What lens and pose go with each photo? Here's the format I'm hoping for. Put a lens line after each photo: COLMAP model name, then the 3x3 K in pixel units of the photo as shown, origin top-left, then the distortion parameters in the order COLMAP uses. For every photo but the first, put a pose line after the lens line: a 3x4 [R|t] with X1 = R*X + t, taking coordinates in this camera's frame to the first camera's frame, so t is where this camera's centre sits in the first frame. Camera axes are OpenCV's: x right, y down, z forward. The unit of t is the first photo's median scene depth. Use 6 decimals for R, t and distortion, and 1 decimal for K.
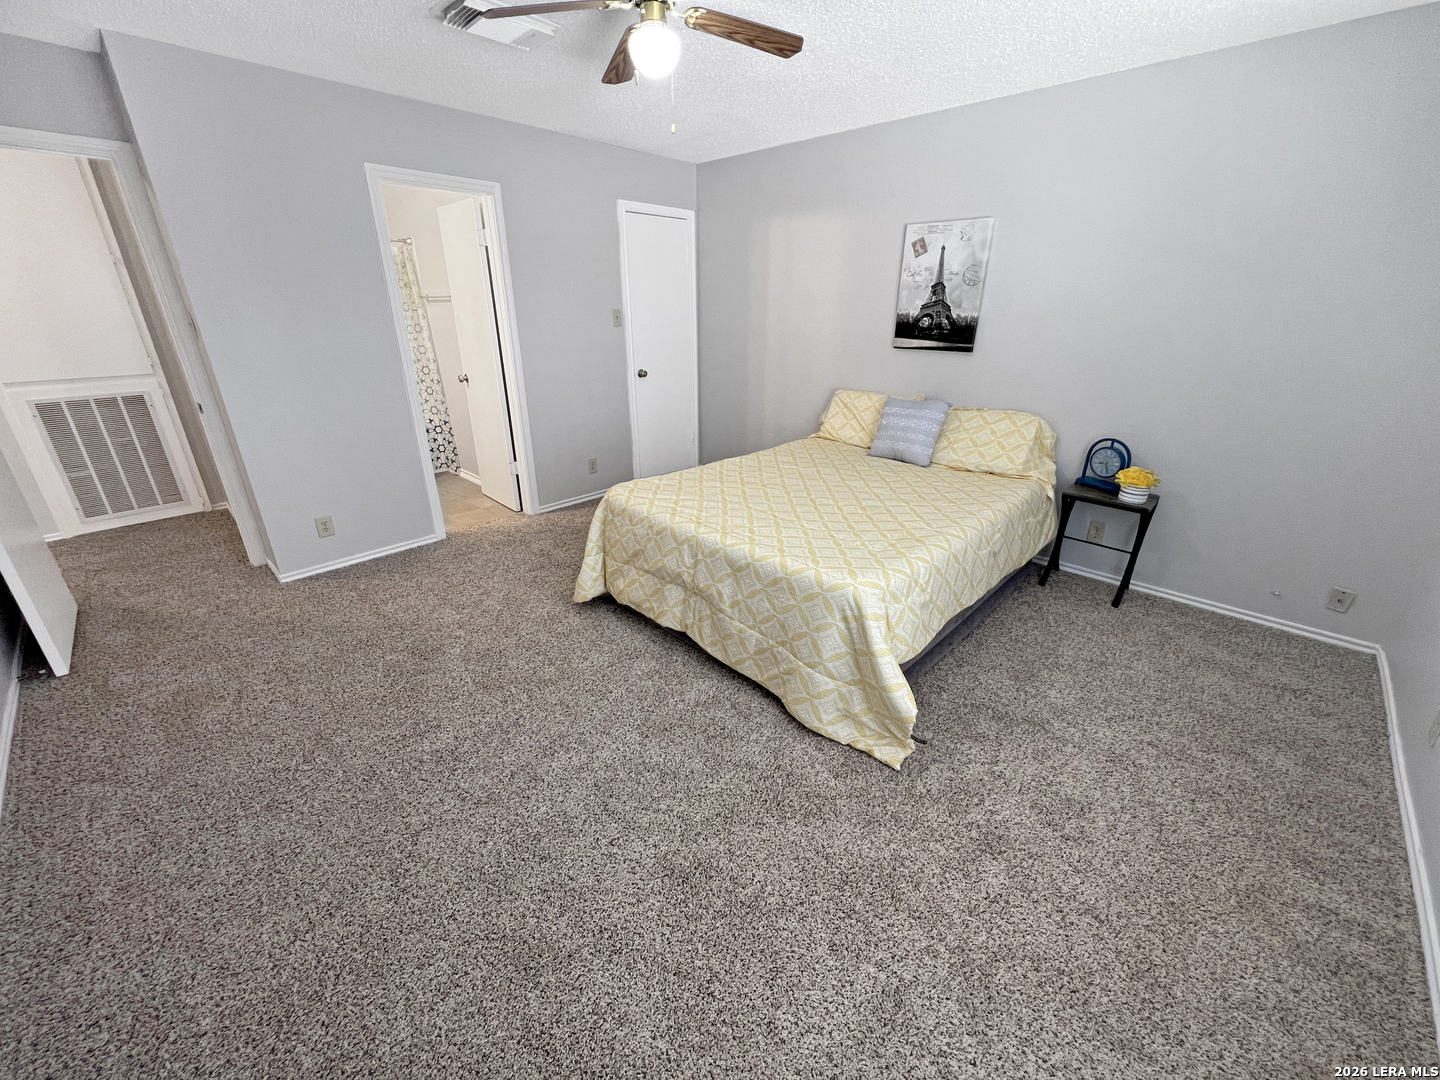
lens RADIAL K [[585.5, 0, 718.1], [0, 585.5, 536.2], [0, 0, 1]] dist [-0.000624, -0.000514]
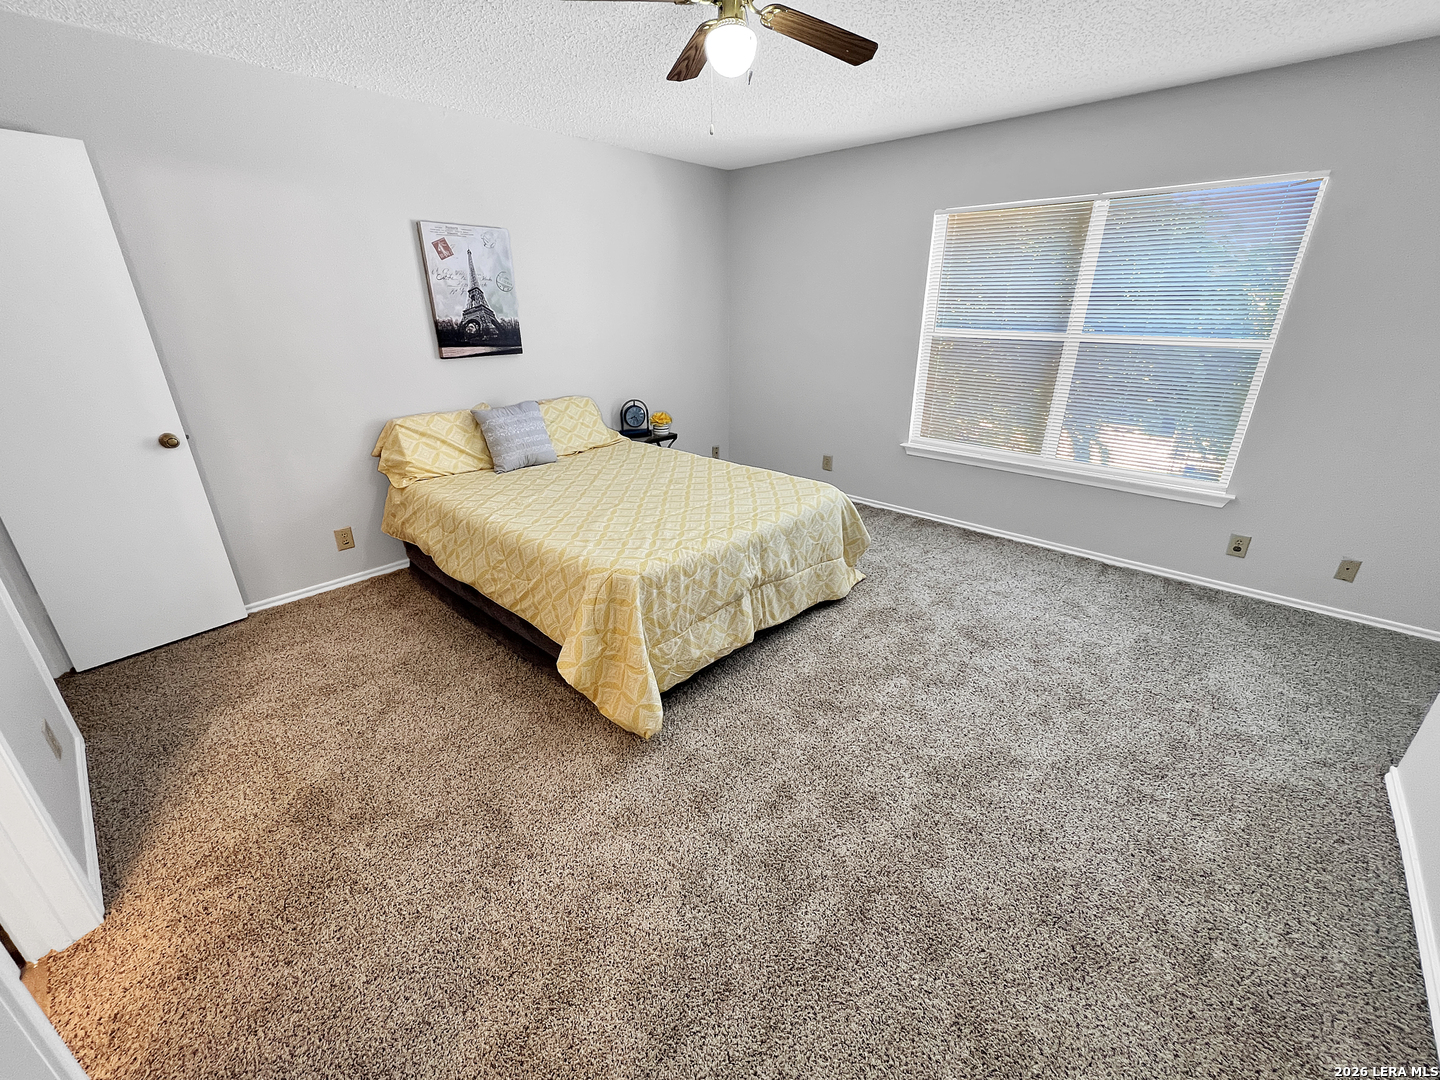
lens RADIAL K [[585.5, 0, 718.1], [0, 585.5, 536.2], [0, 0, 1]] dist [-0.000624, -0.000514]
pose [[-0.032902, -0.372706, 0.927366, -0.710933], [0.375400, 0.855322, 0.357071, -0.277740], [-0.926279, 0.359881, 0.111772, 0.671383]]
